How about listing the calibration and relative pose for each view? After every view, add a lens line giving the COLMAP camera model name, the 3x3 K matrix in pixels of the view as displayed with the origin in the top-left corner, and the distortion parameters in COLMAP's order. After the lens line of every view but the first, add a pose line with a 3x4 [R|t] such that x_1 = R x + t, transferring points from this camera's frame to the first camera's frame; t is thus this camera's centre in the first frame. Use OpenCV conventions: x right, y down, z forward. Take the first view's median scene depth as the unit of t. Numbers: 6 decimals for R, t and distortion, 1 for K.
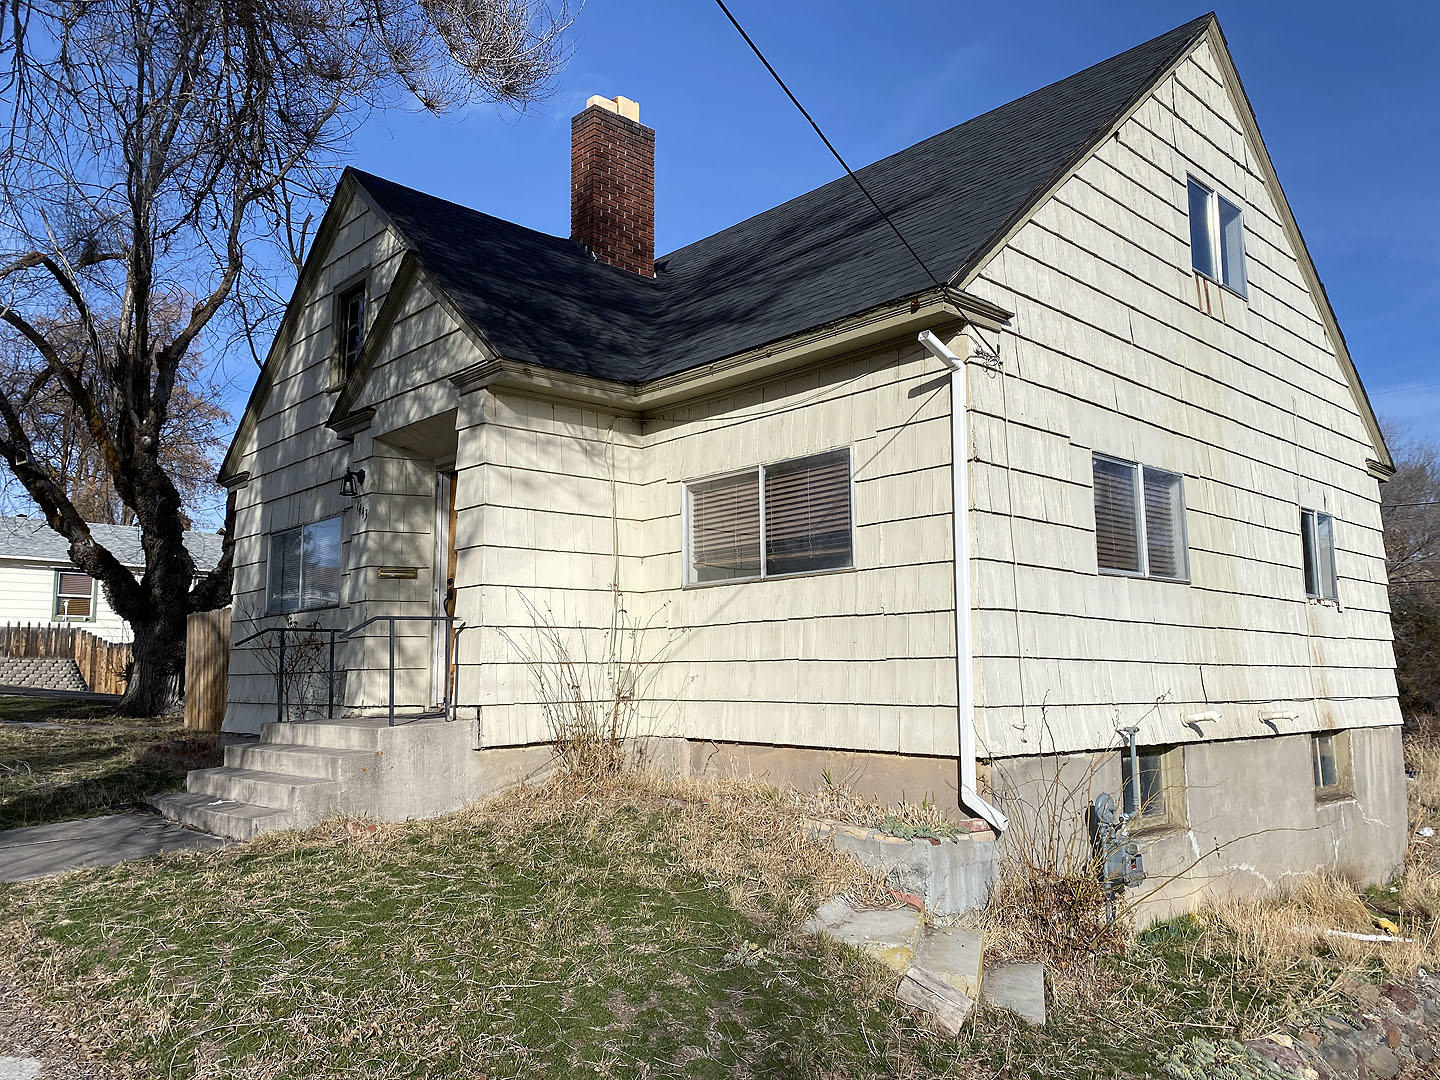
lens RADIAL K [[1098.3, 0, 717.5], [0, 1098.3, 542.5], [0, 0, 1]] dist [0.094735, 0.000200]
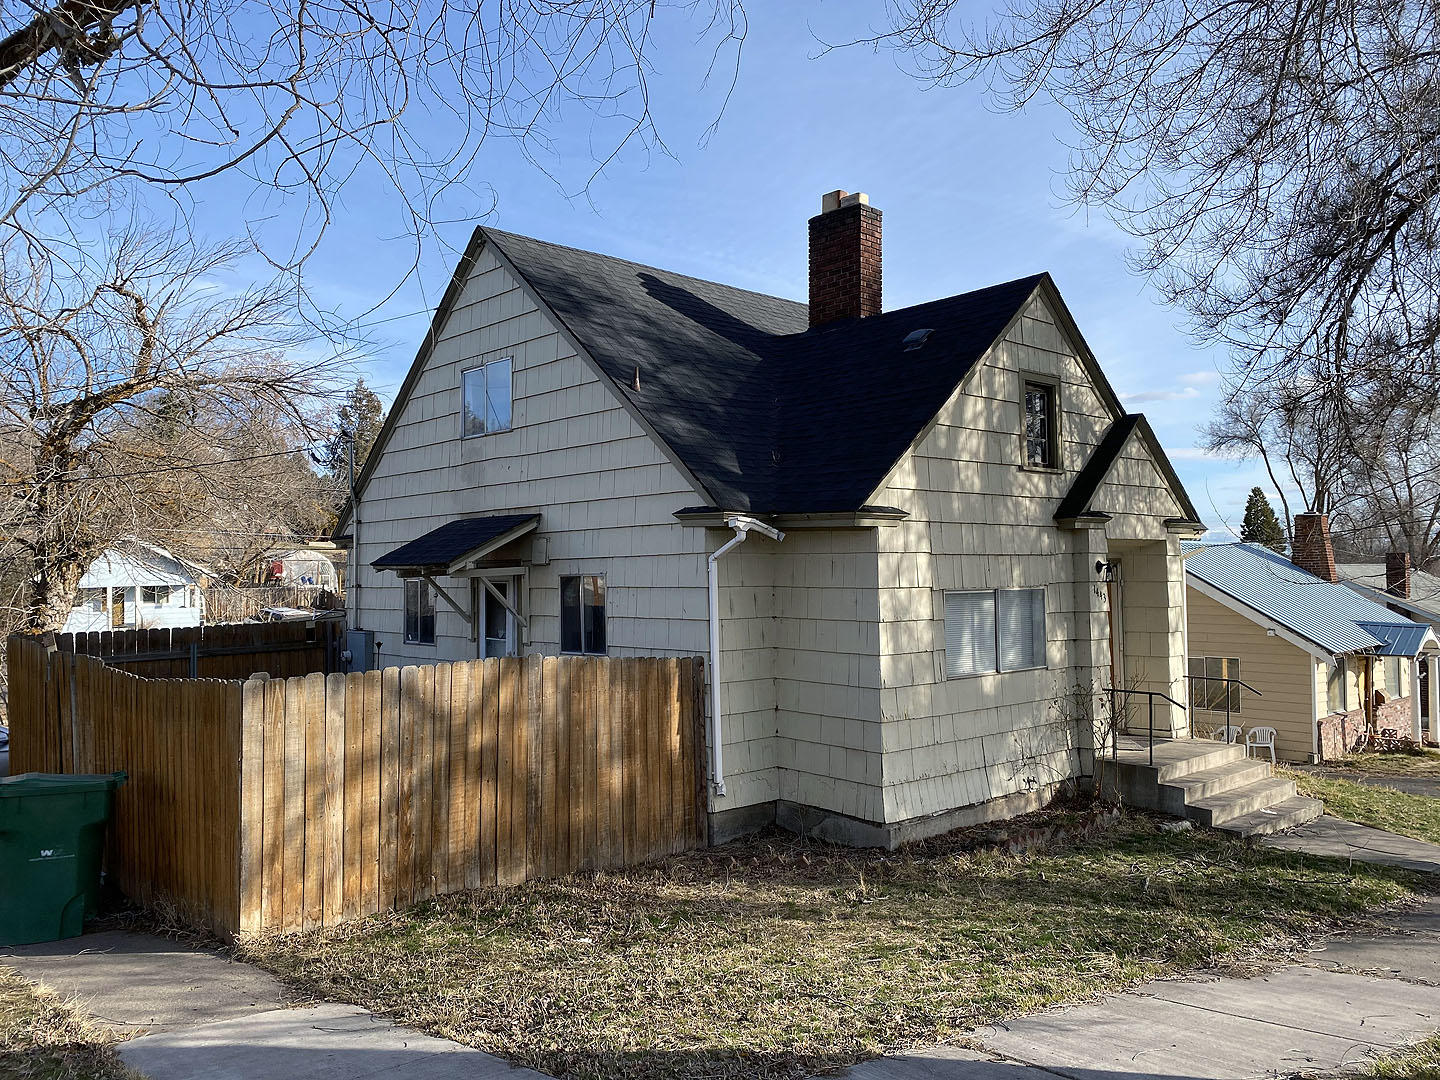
lens RADIAL K [[1098.3, 0, 717.5], [0, 1098.3, 542.5], [0, 0, 1]] dist [0.094735, 0.000200]
pose [[0.002910, 0.047762, 0.998855, -1.808037], [-0.114825, 0.992268, -0.047113, 0.027051], [-0.993381, -0.114556, 0.008371, 1.623781]]
